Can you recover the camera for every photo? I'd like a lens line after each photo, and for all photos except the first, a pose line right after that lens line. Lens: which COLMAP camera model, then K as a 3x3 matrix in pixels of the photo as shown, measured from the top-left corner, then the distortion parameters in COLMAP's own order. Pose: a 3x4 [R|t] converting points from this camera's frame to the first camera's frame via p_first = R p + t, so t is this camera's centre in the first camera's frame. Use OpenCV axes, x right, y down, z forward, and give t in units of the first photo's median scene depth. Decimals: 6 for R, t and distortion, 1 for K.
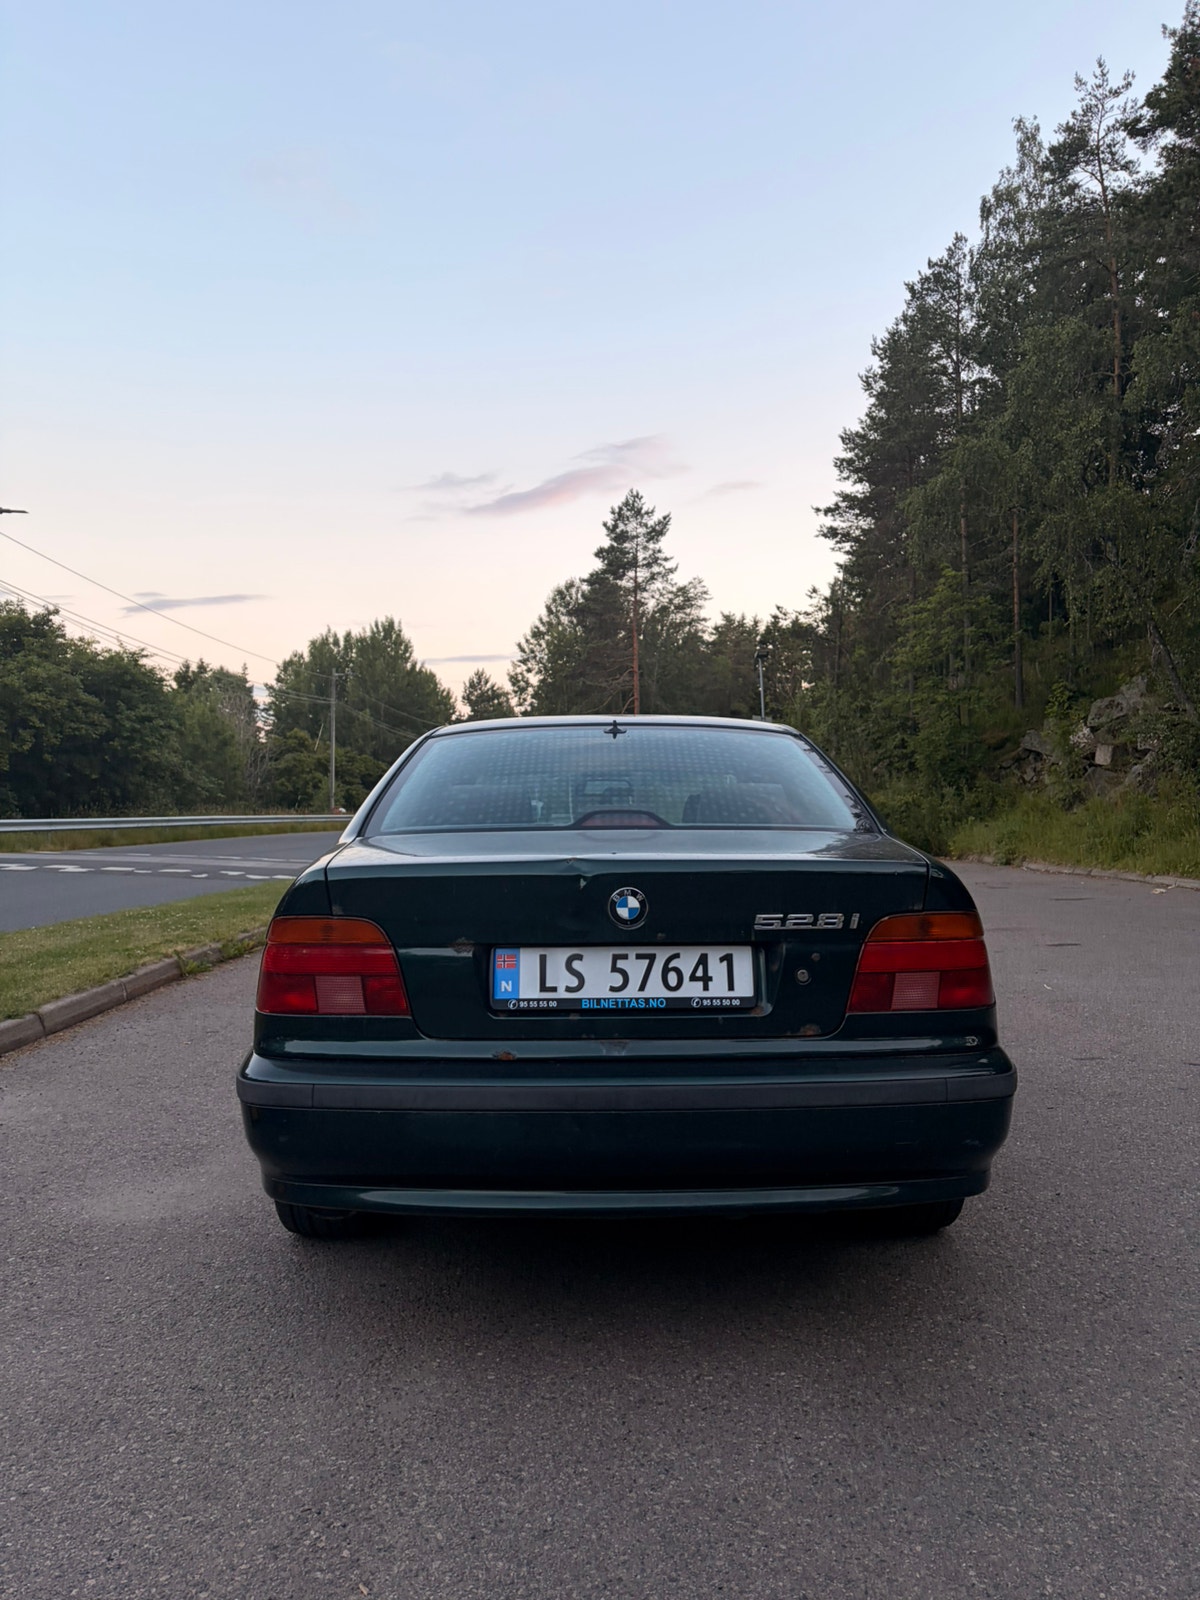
lens RADIAL K [[1224.1, 0, 600.0], [0, 1224.1, 800.0], [0, 0, 1]] dist [0.056095, -0.065117]
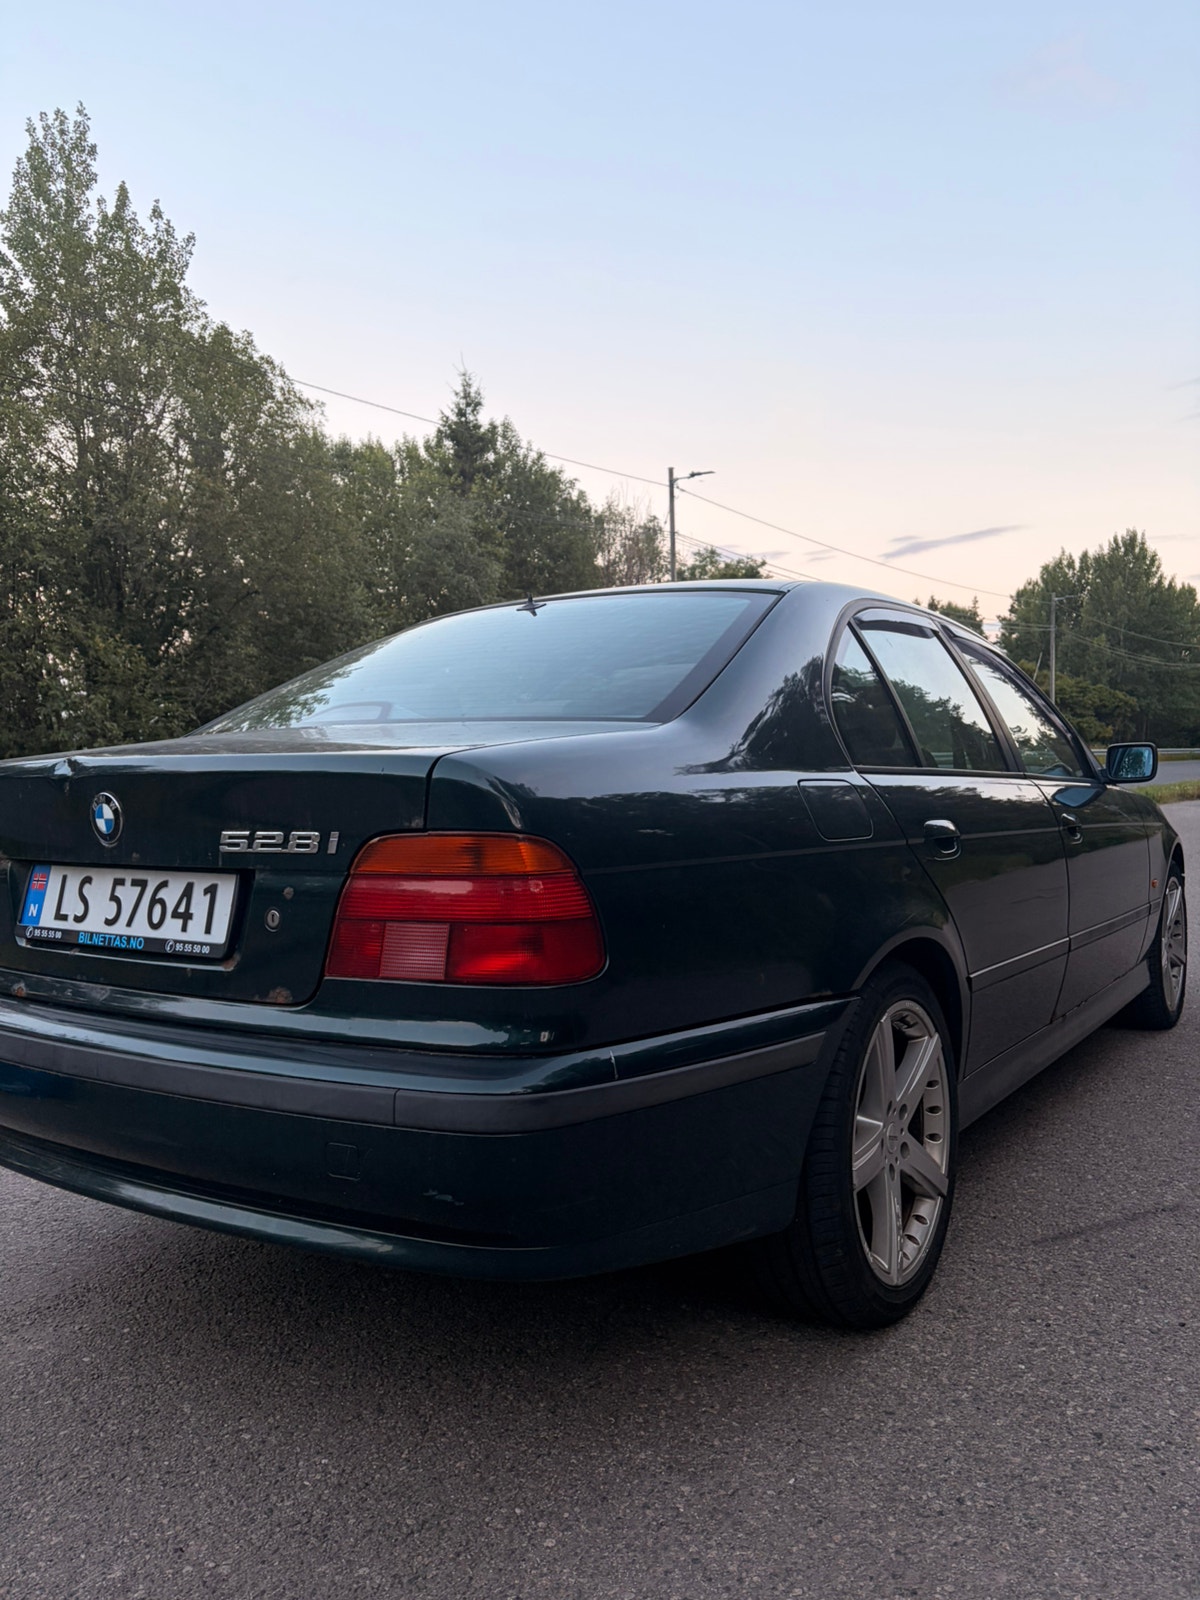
lens RADIAL K [[1224.1, 0, 600.0], [0, 1224.1, 800.0], [0, 0, 1]] dist [0.056095, -0.065117]
pose [[0.817551, 0.004362, -0.575839, 0.048557], [0.023923, 0.998851, 0.041532, 0.003413], [0.575358, -0.047730, 0.816507, 0.036239]]
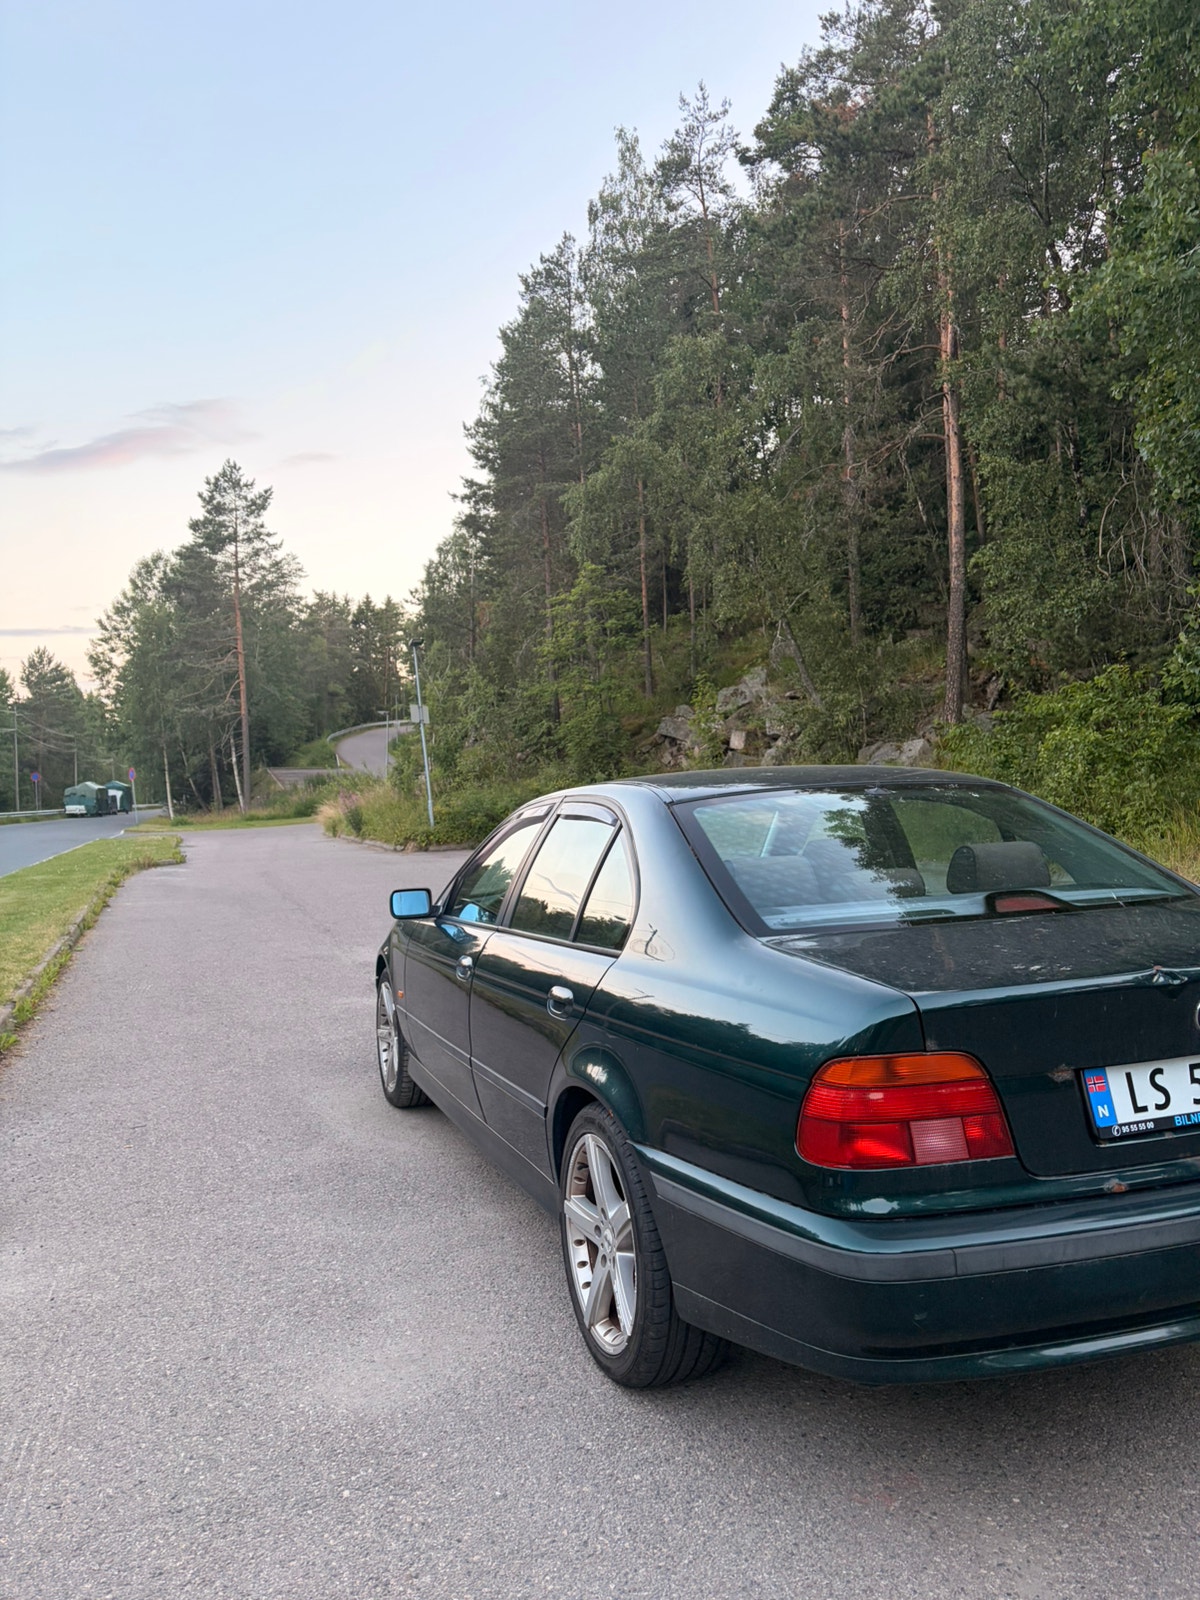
lens RADIAL K [[1224.1, 0, 600.0], [0, 1224.1, 800.0], [0, 0, 1]] dist [0.056095, -0.065117]
pose [[0.940045, -0.032909, 0.339459, -0.049647], [0.026905, 0.999387, 0.022379, -0.007562], [-0.339988, -0.011904, 0.940355, 0.017426]]
